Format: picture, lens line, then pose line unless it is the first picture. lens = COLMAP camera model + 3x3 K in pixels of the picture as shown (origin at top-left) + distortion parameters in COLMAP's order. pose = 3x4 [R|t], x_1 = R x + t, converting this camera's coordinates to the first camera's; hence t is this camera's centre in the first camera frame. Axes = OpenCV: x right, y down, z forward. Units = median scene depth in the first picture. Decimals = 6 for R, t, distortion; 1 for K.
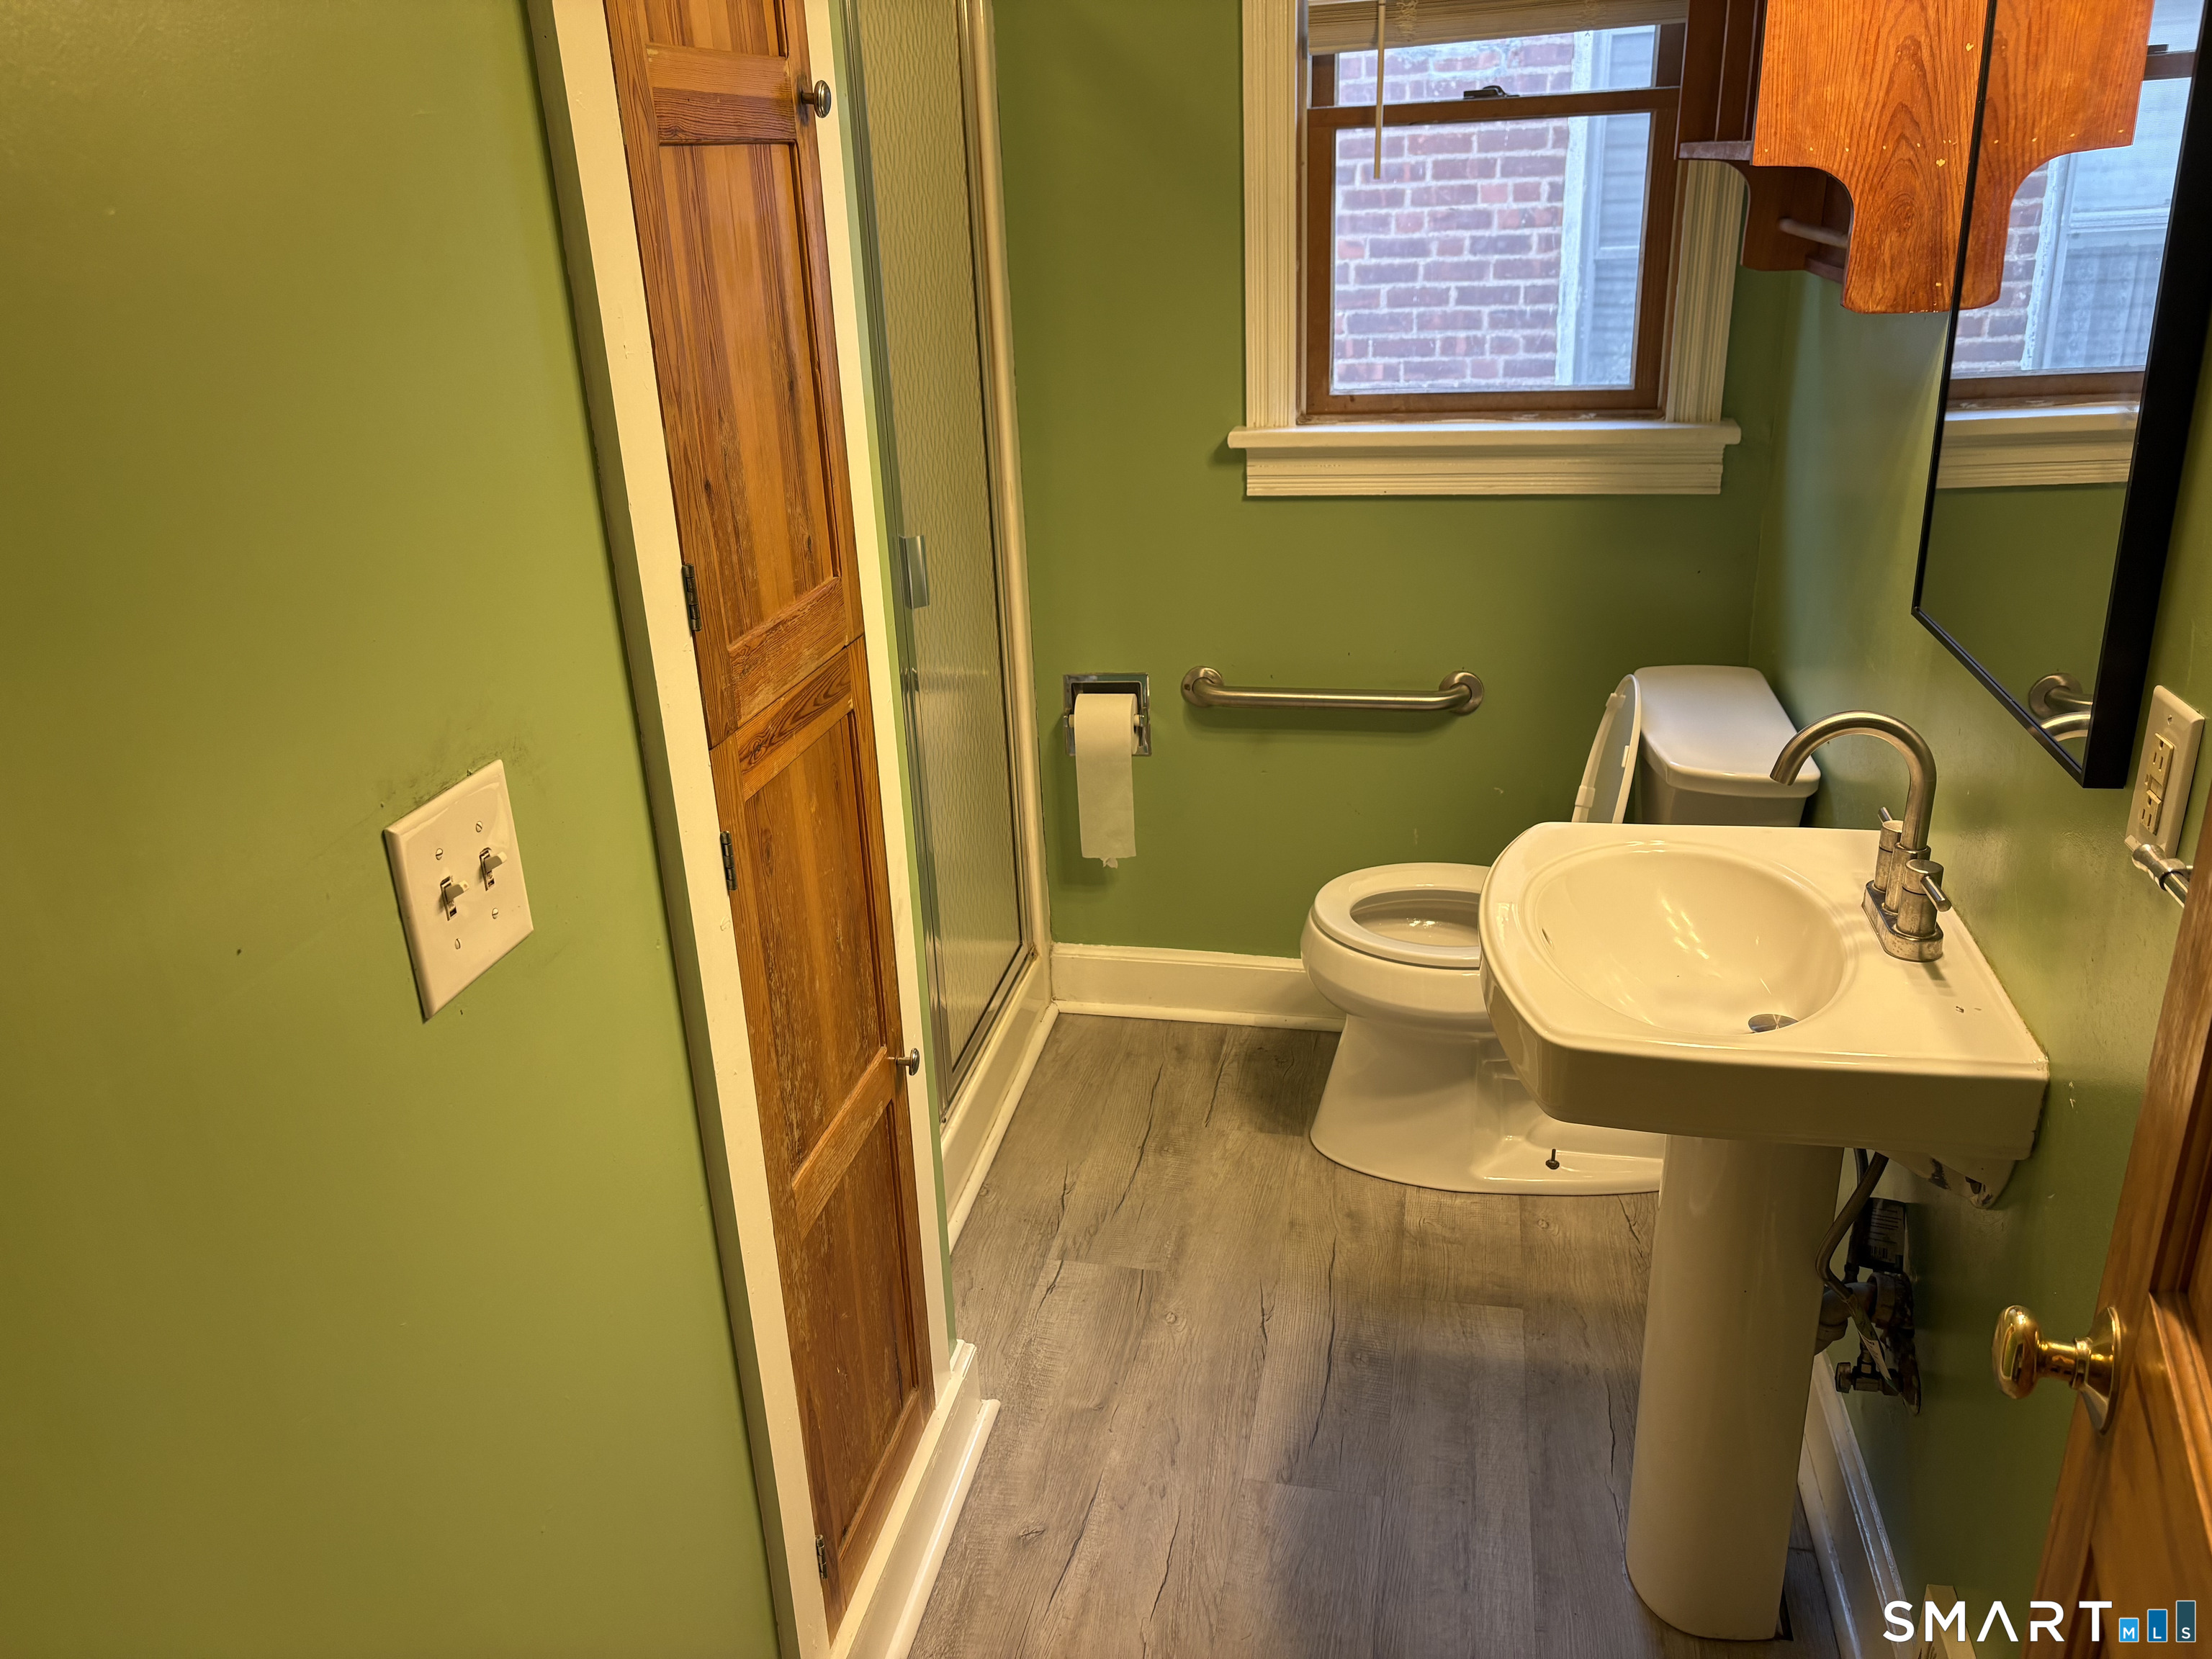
lens RADIAL K [[1662.6, 0, 1103.8], [0, 1662.6, 829.3], [0, 0, 1]] dist [0.053845, -0.052852]
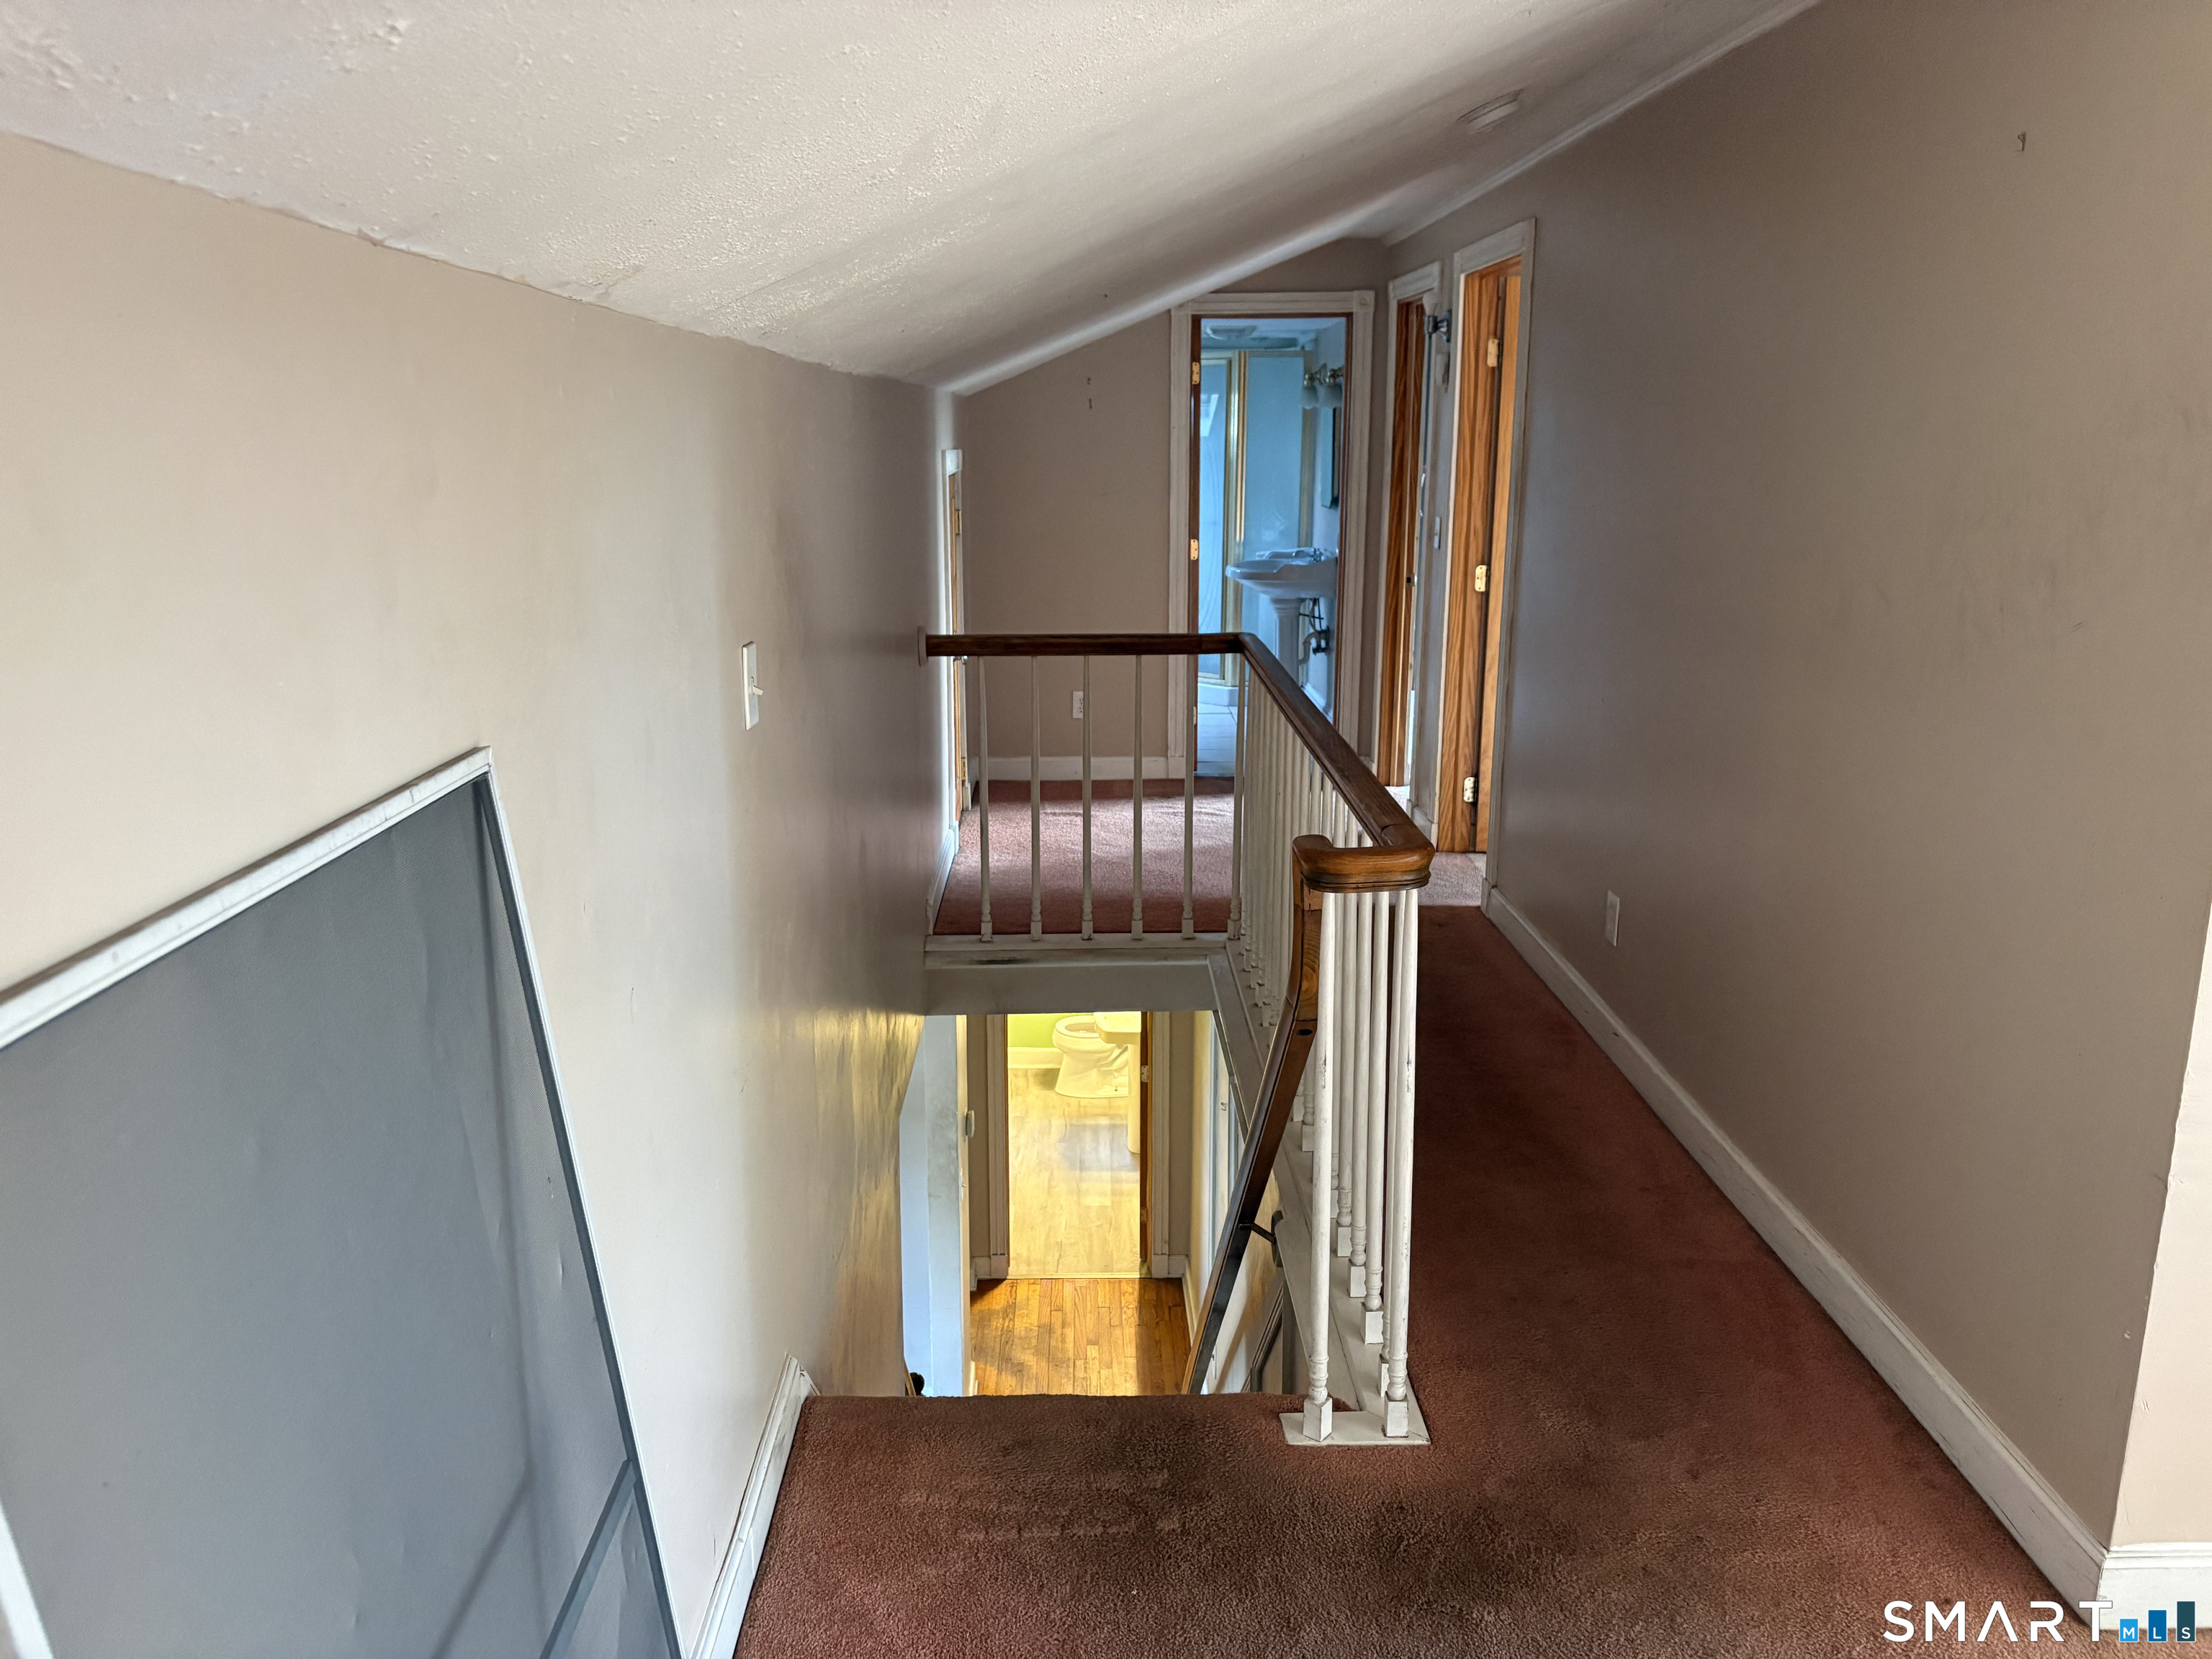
lens RADIAL K [[1662.6, 0, 1105.1], [0, 1662.6, 827.6], [0, 0, 1]] dist [0.053845, -0.052852]
pose [[0.975259, -0.017843, 0.220342, -0.698239], [0.050583, 0.988306, -0.143852, 0.172525], [-0.215199, 0.151438, 0.964757, -3.284841]]
